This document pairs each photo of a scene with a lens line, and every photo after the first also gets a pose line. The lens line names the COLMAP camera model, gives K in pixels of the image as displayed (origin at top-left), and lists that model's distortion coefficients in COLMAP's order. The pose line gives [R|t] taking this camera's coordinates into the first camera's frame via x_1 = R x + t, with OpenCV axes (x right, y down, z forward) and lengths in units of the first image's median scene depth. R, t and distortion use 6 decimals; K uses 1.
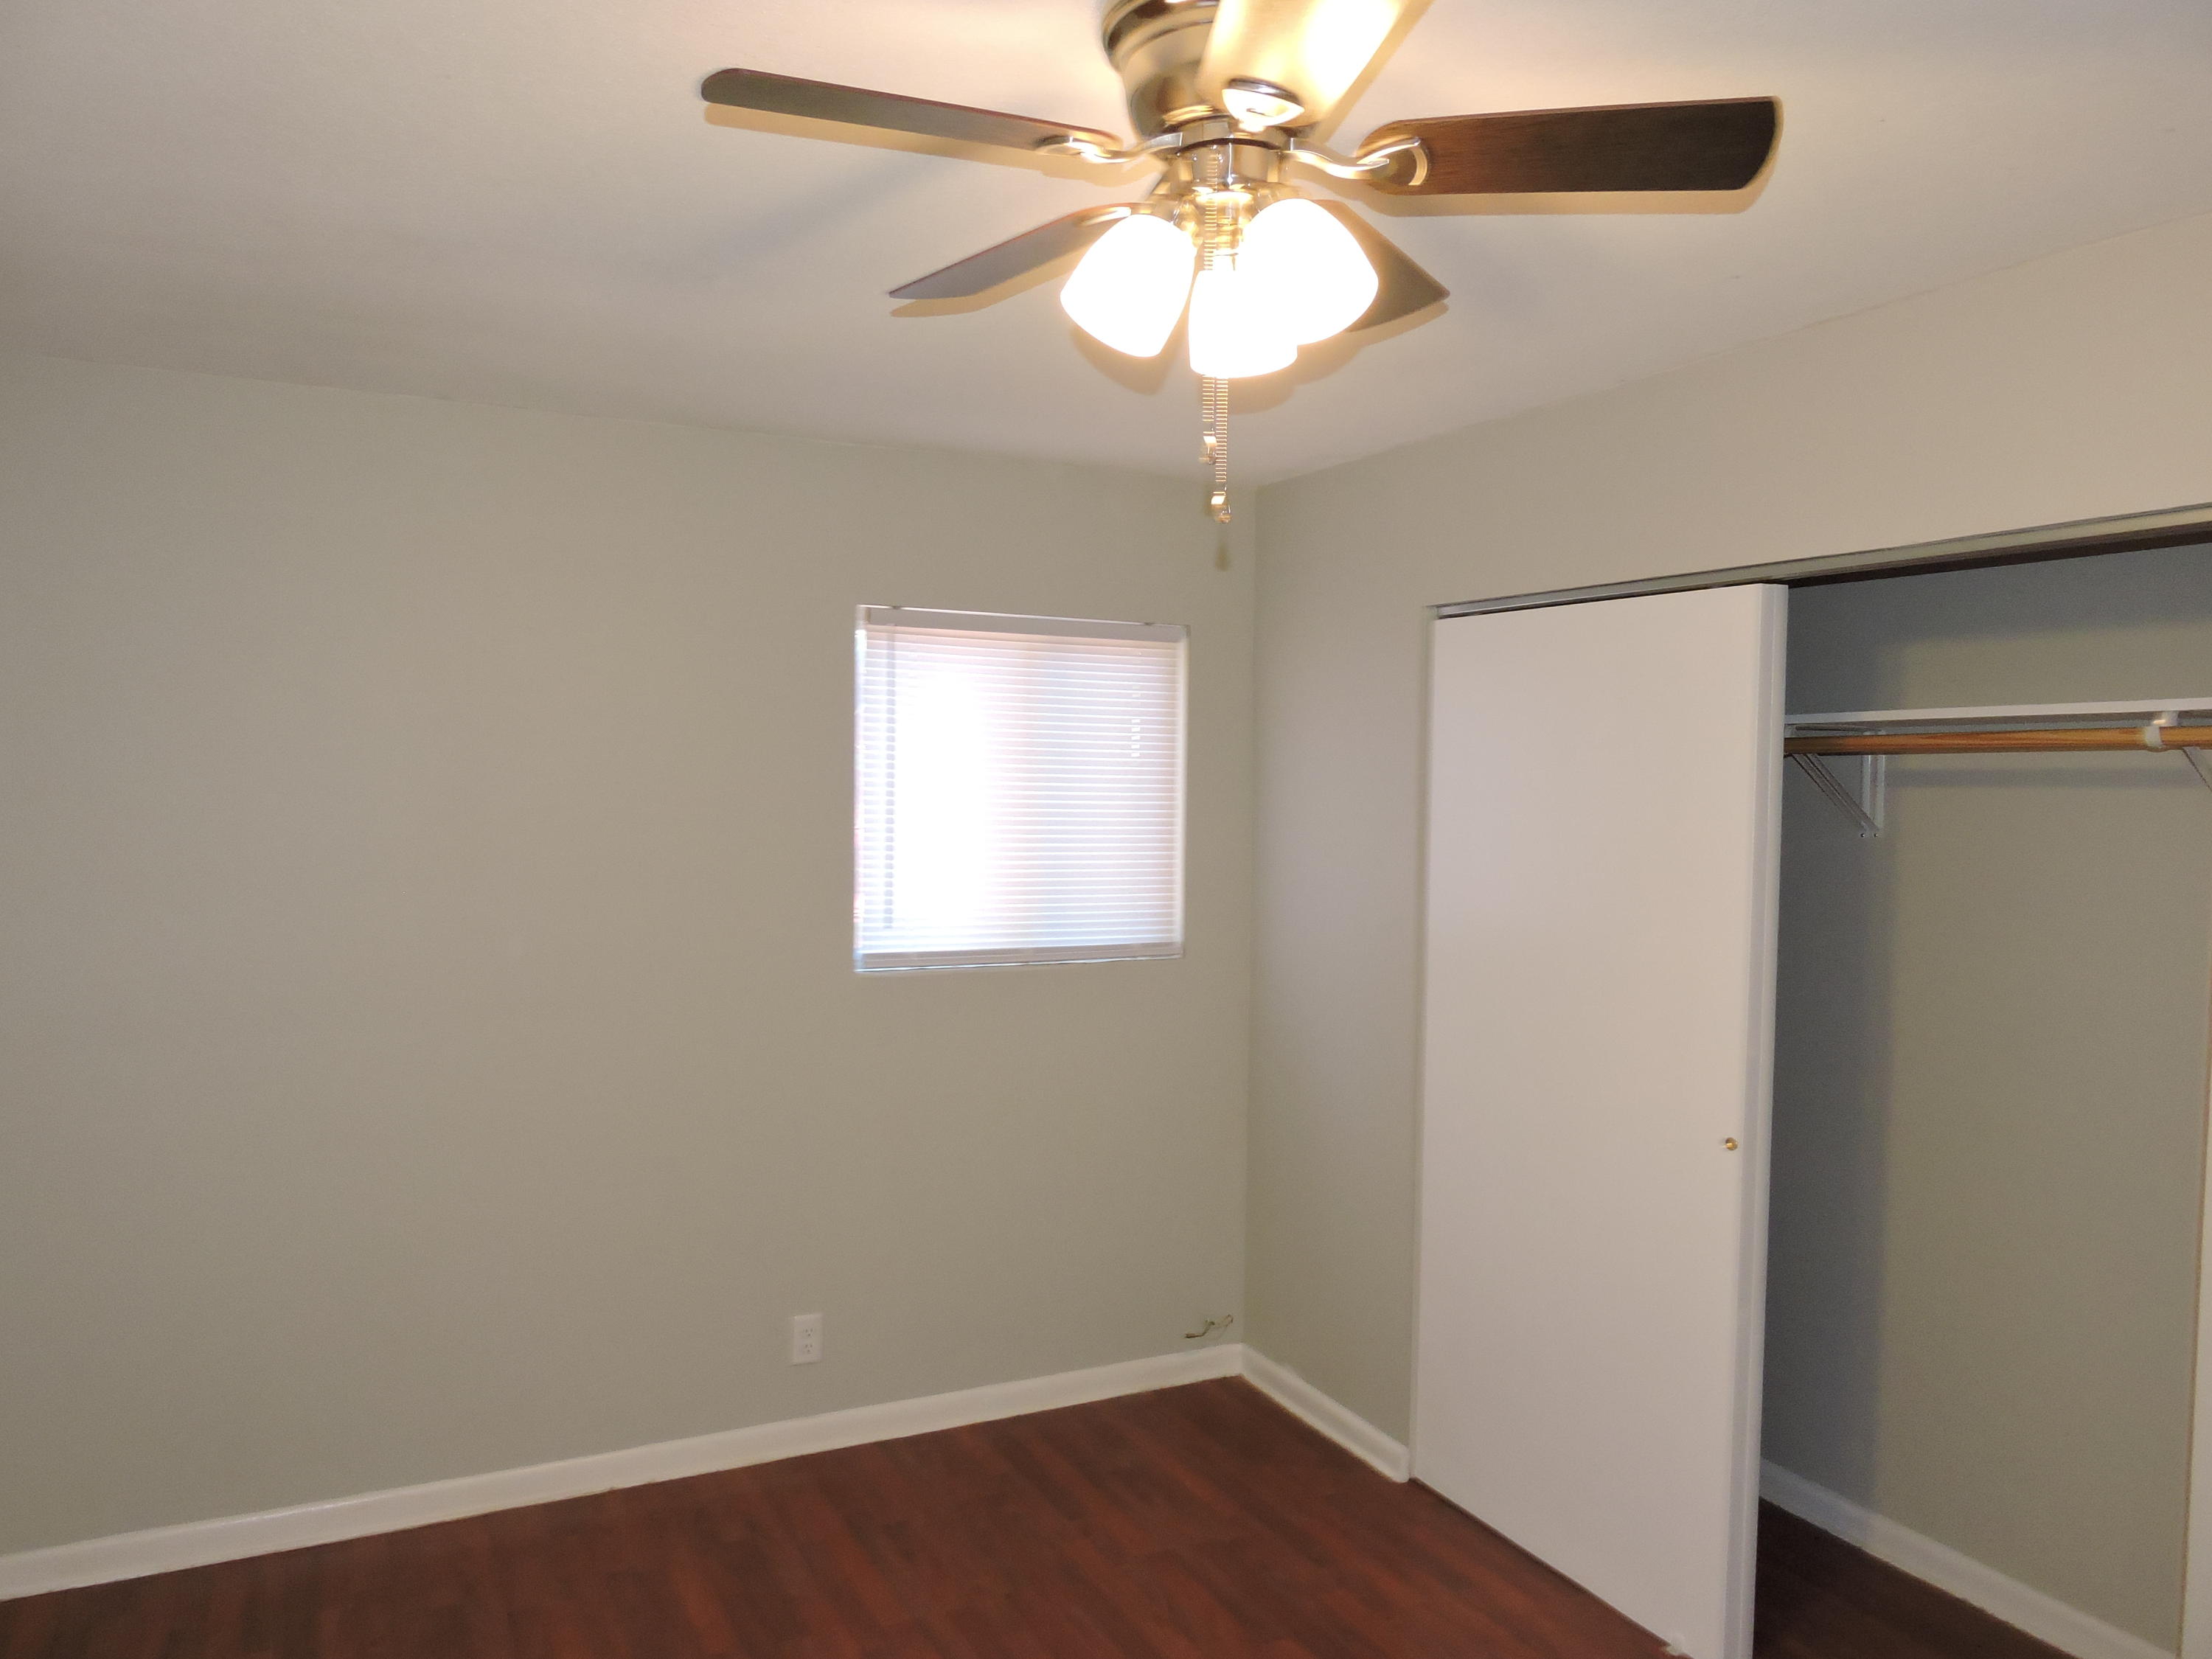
lens RADIAL K [[1565.4, 0, 1106.0], [0, 1565.4, 829.5], [0, 0, 1]] dist [-0.007684, -0.005680]
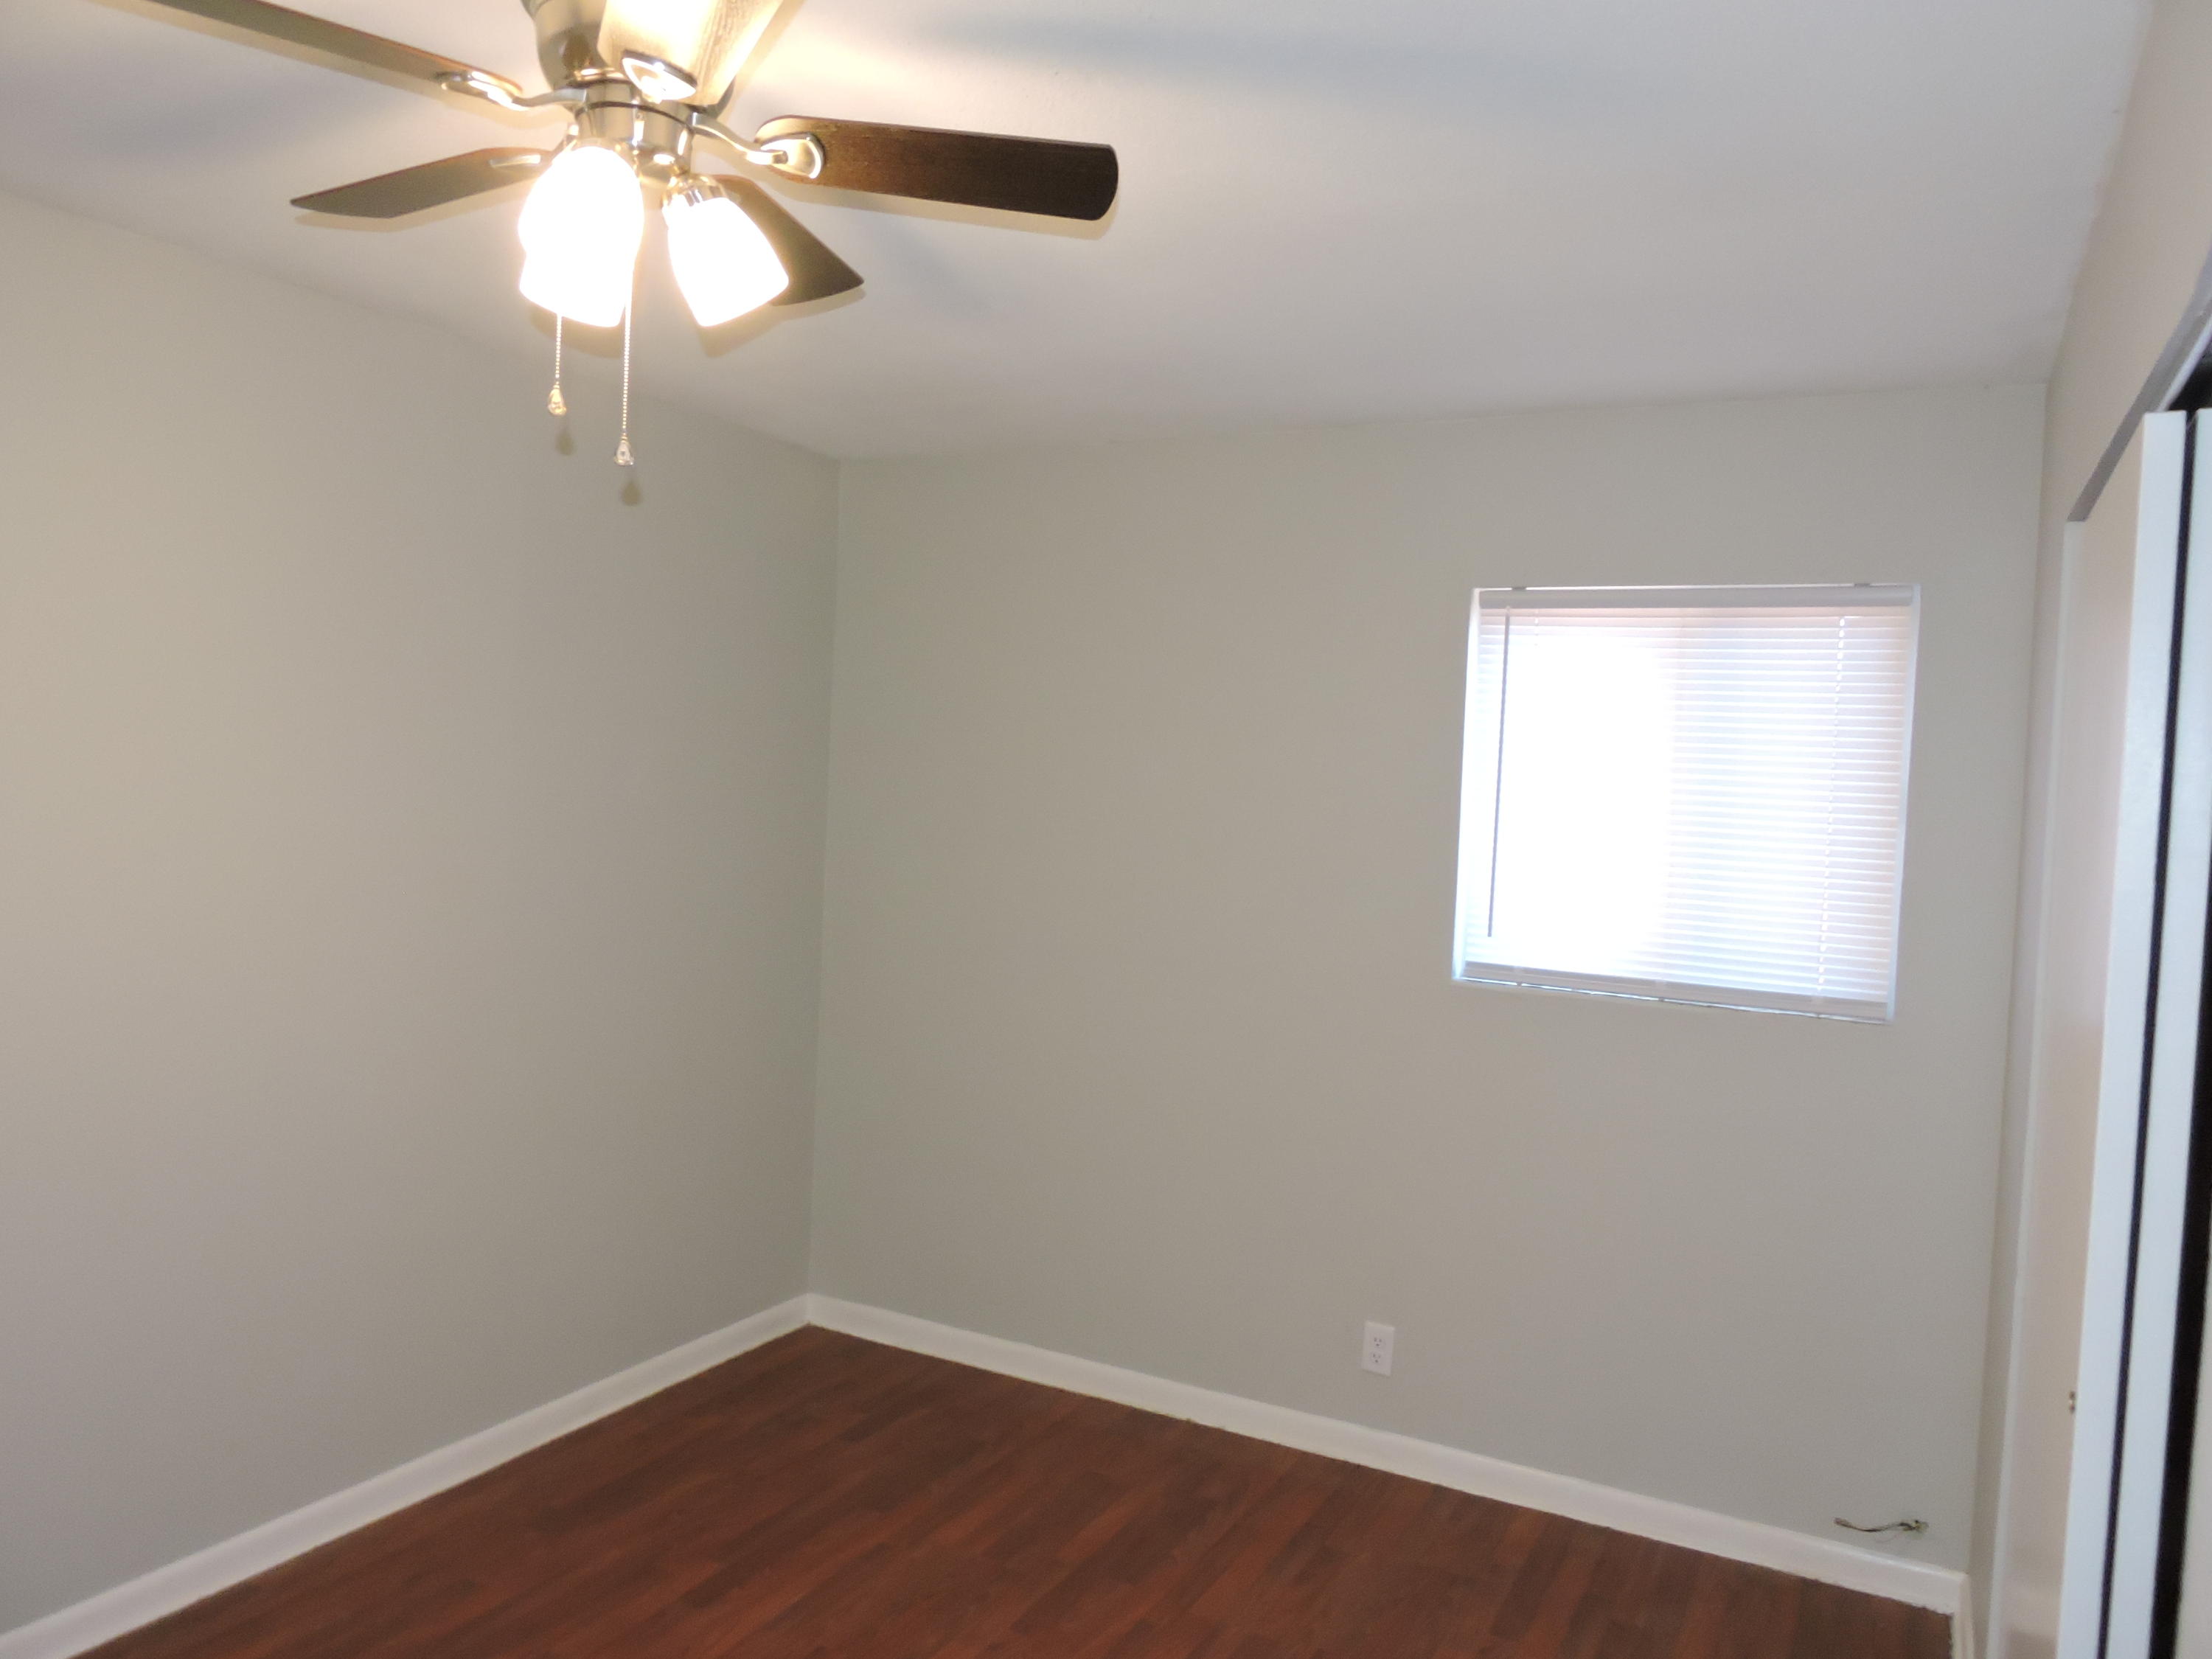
lens RADIAL K [[1565.4, 0, 1106.0], [0, 1565.4, 829.5], [0, 0, 1]] dist [-0.007684, -0.005680]
pose [[0.580364, 0.041258, -0.813312, 0.480159], [-0.066016, 0.997812, 0.003509, 0.011875], [0.811677, 0.051656, 0.581818, 0.278375]]
